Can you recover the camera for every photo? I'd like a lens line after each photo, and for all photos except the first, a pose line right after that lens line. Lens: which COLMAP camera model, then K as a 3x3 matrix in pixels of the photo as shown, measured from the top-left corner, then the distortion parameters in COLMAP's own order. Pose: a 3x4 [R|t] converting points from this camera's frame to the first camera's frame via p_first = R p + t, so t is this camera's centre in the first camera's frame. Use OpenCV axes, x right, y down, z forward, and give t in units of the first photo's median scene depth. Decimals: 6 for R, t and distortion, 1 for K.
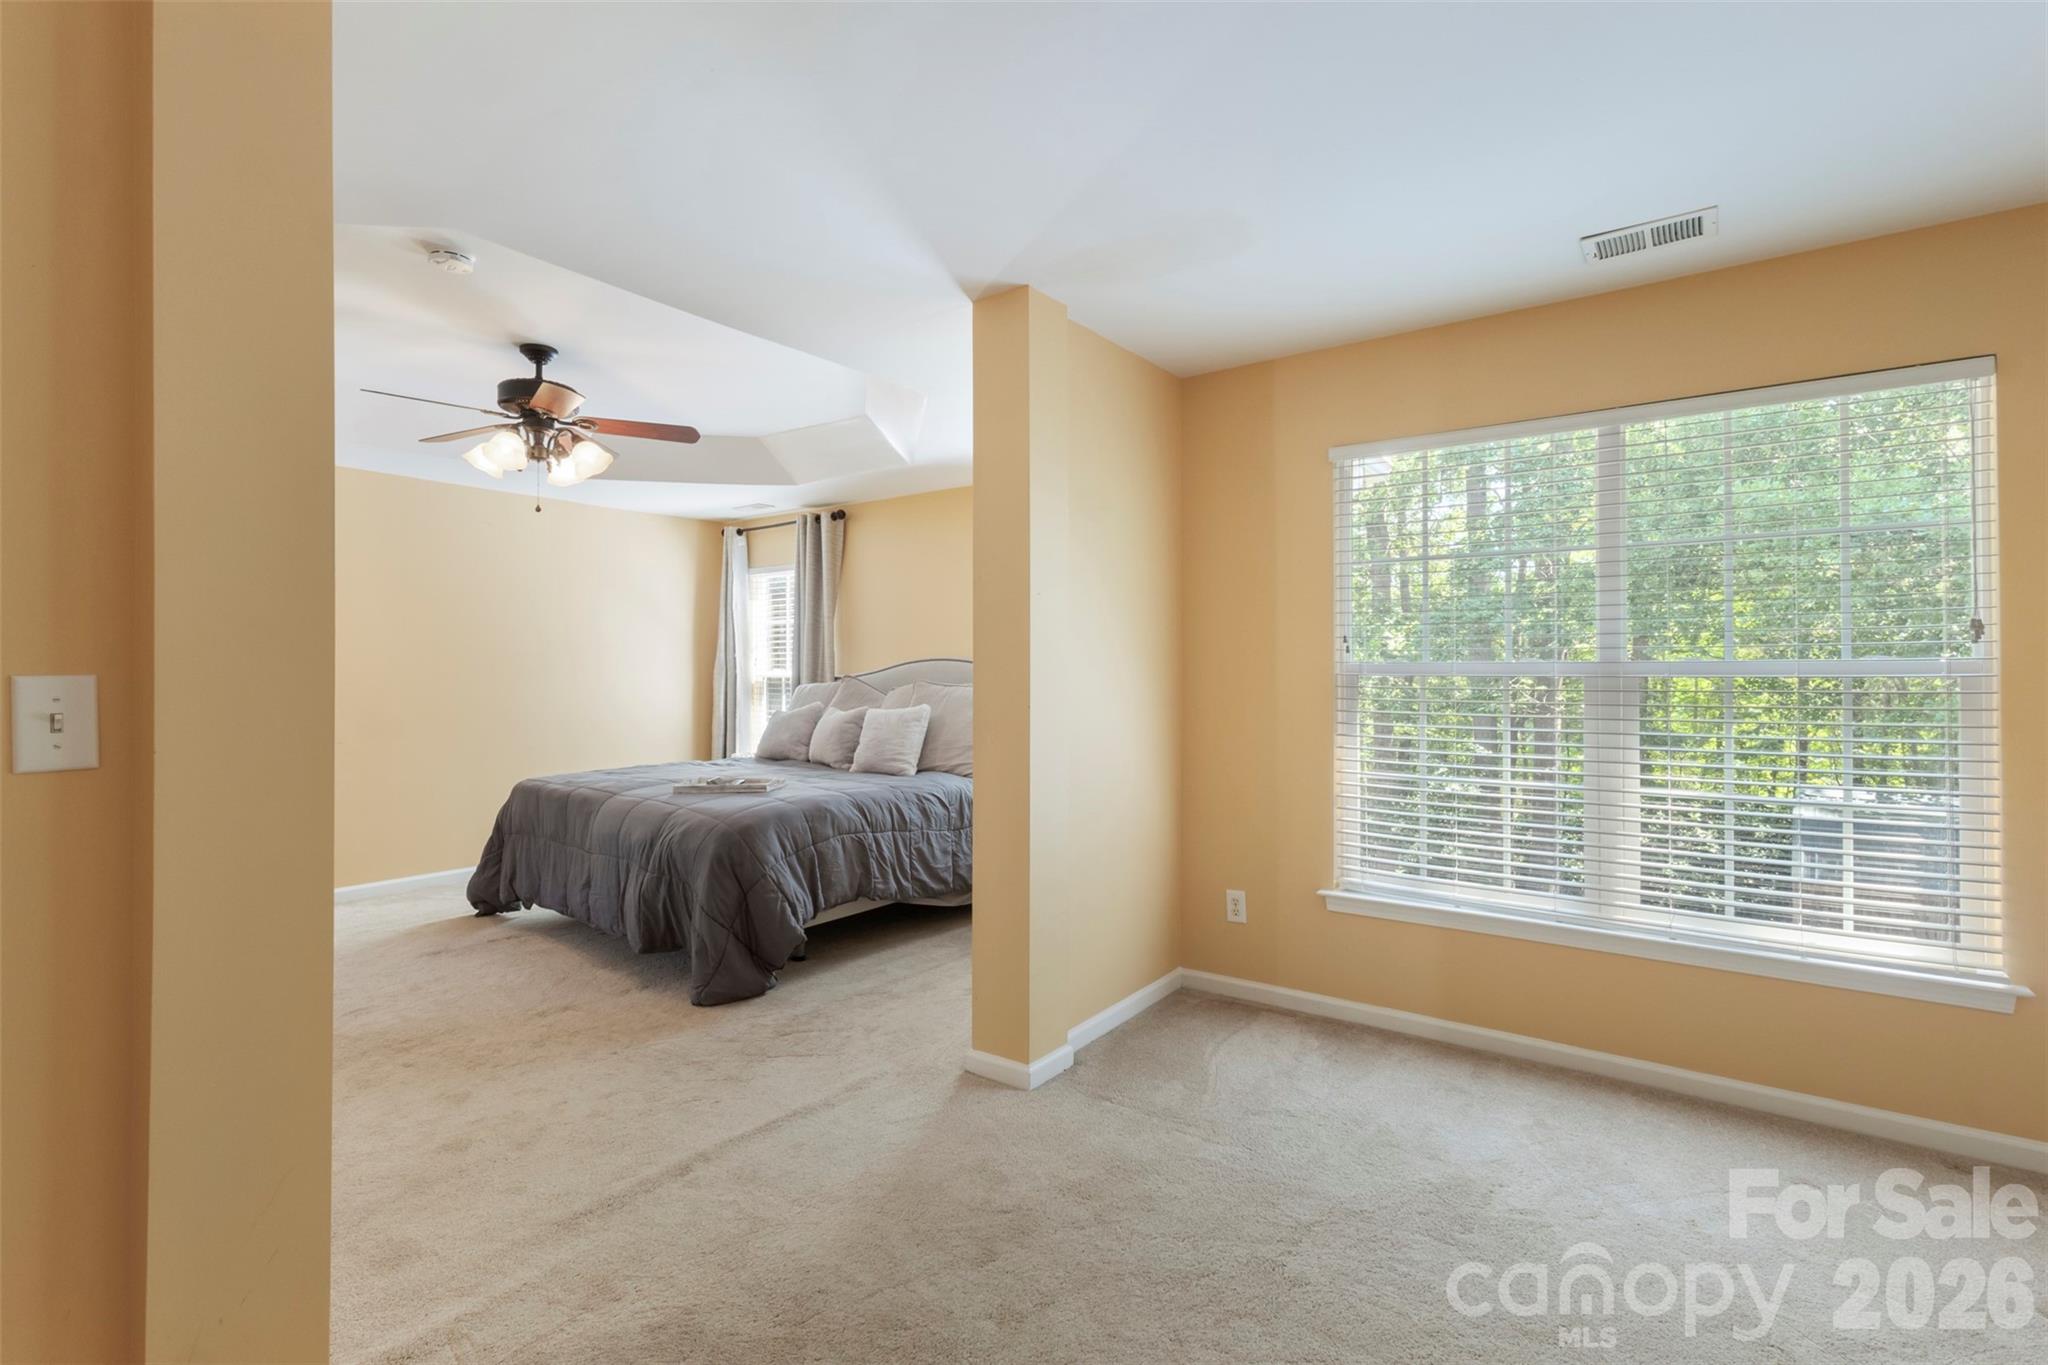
lens RADIAL K [[953.1, 0, 1033.4], [0, 953.1, 671.5], [0, 0, 1]] dist [0.007640, 0.001388]
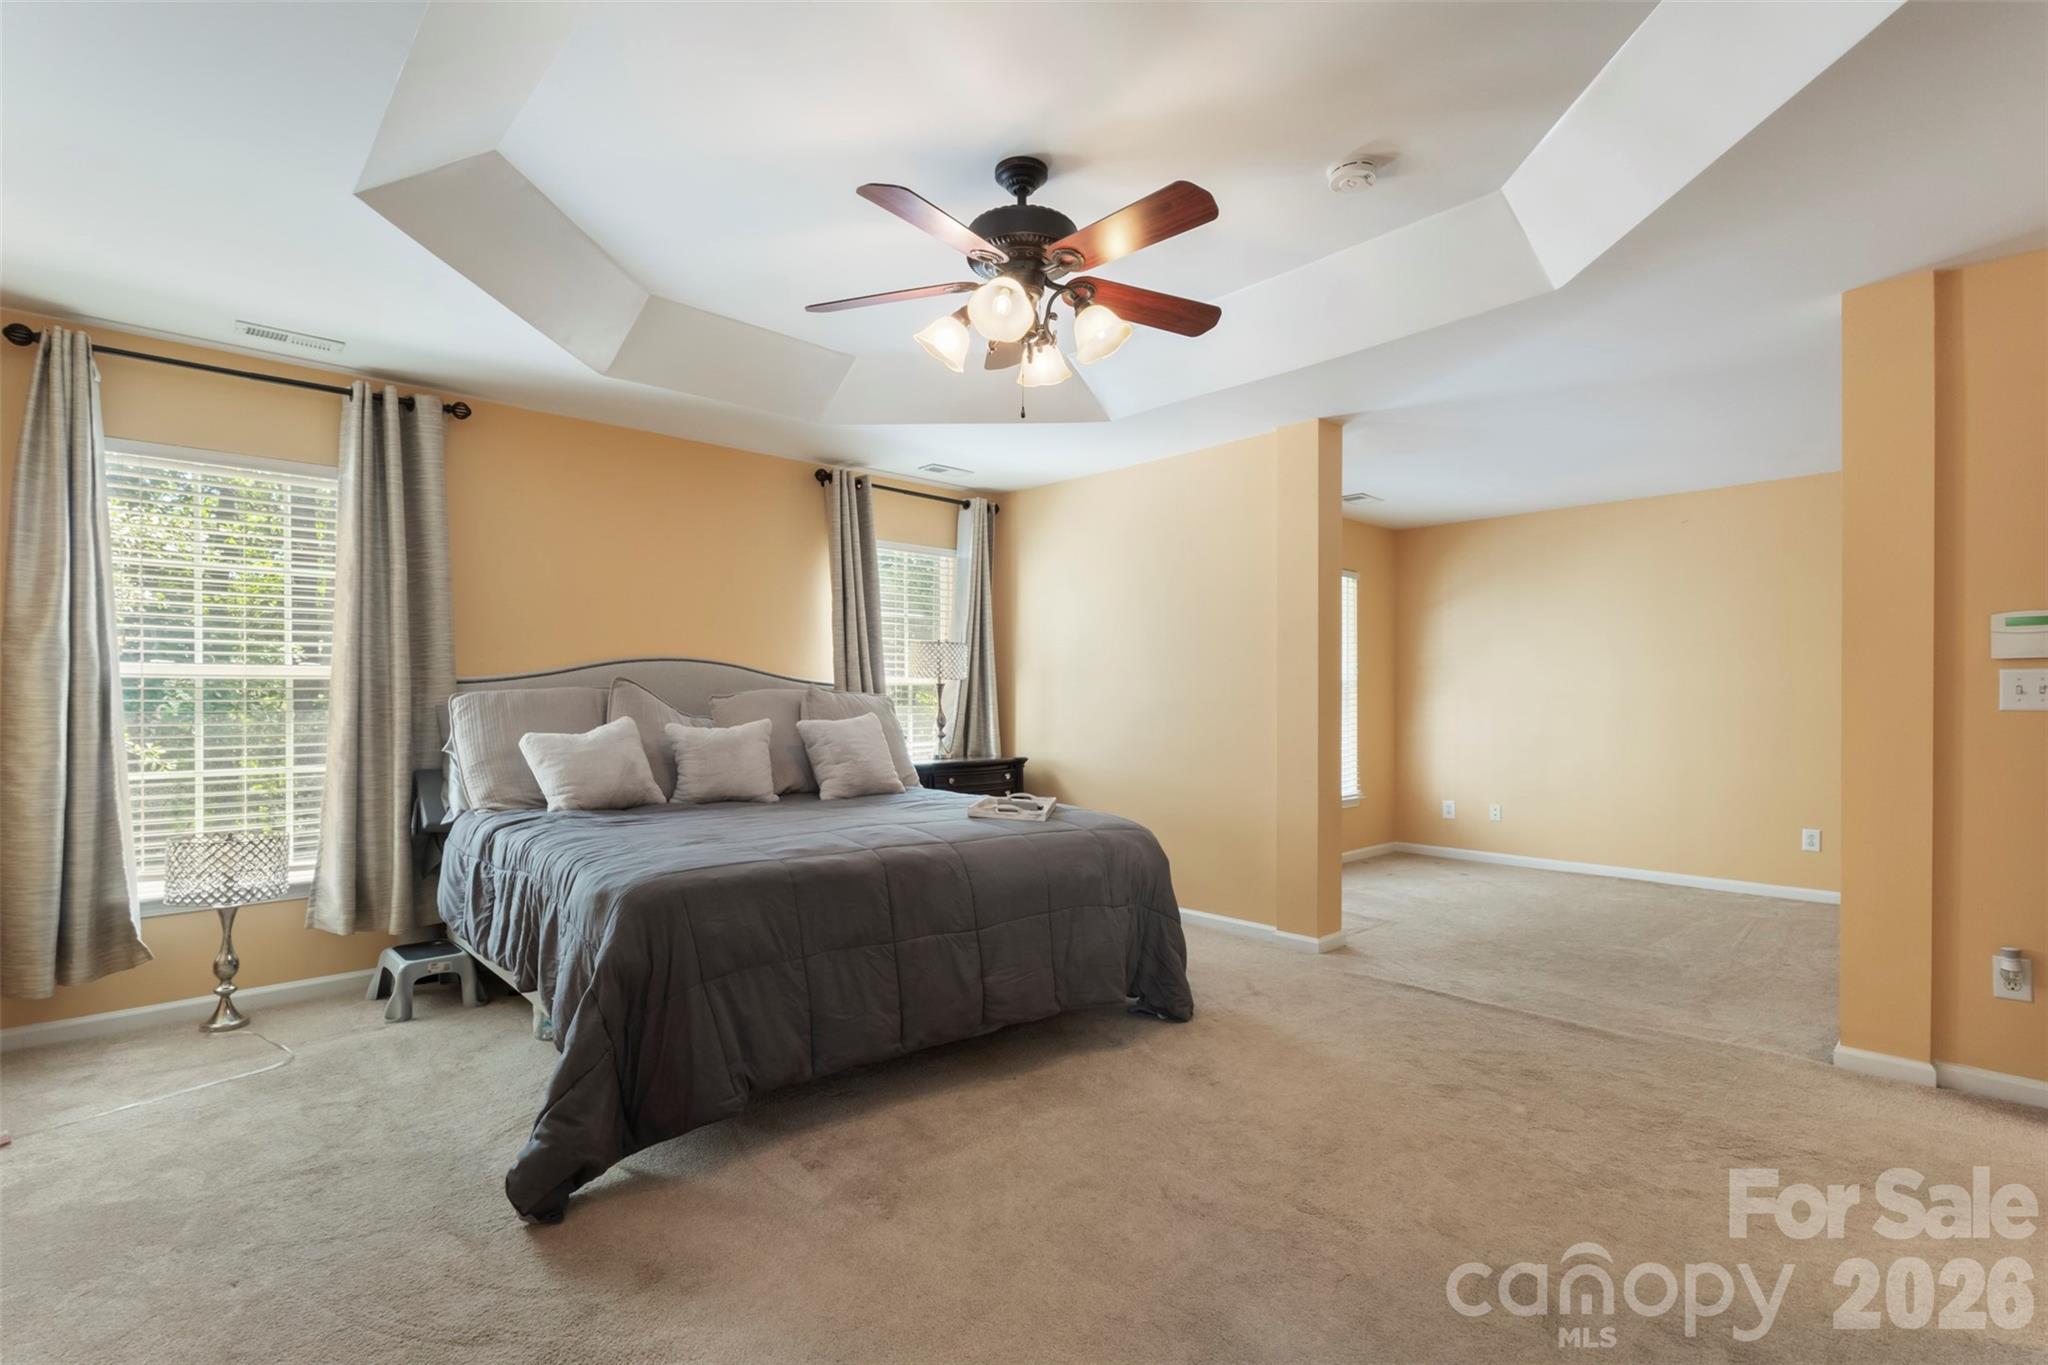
lens RADIAL K [[953.1, 0, 995.4], [0, 953.1, 691.3], [0, 0, 1]] dist [0.007640, 0.001388]
pose [[0.204459, 0.004954, 0.978863, -1.255157], [-0.005735, 0.999976, -0.003863, 0.024039], [-0.978858, -0.004824, 0.204482, 0.937045]]
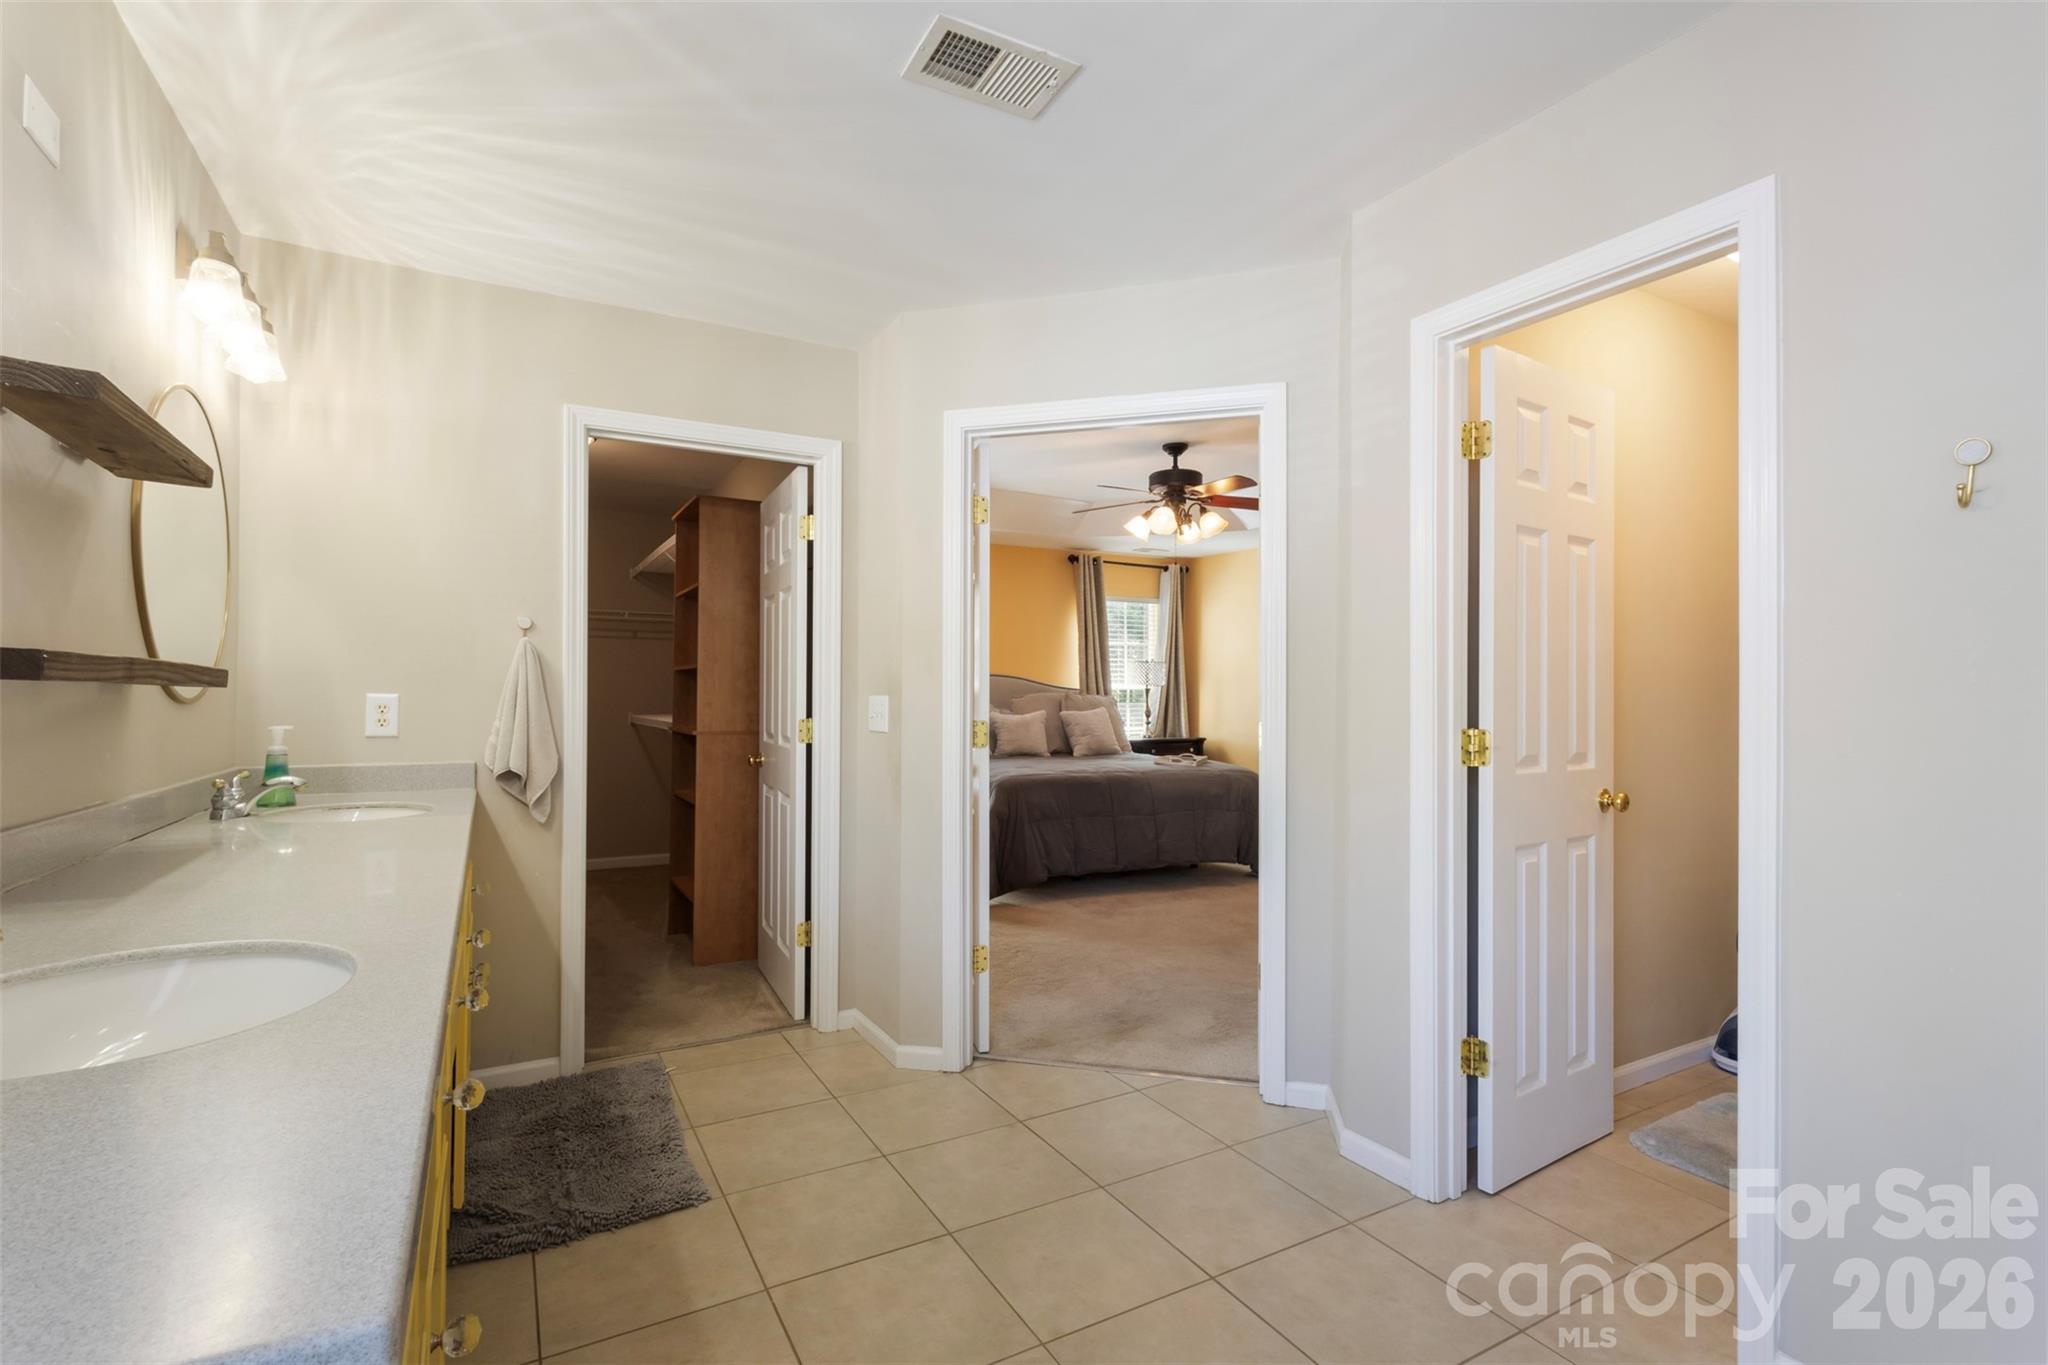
lens RADIAL K [[953.1, 0, 1033.2], [0, 953.1, 685.5], [0, 0, 1]] dist [0.007640, 0.001388]
pose [[0.397423, 0.004965, 0.917622, -1.991899], [-0.008588, 0.999962, -0.001691, 0.006732], [-0.917595, -0.007209, 0.397451, 0.679007]]
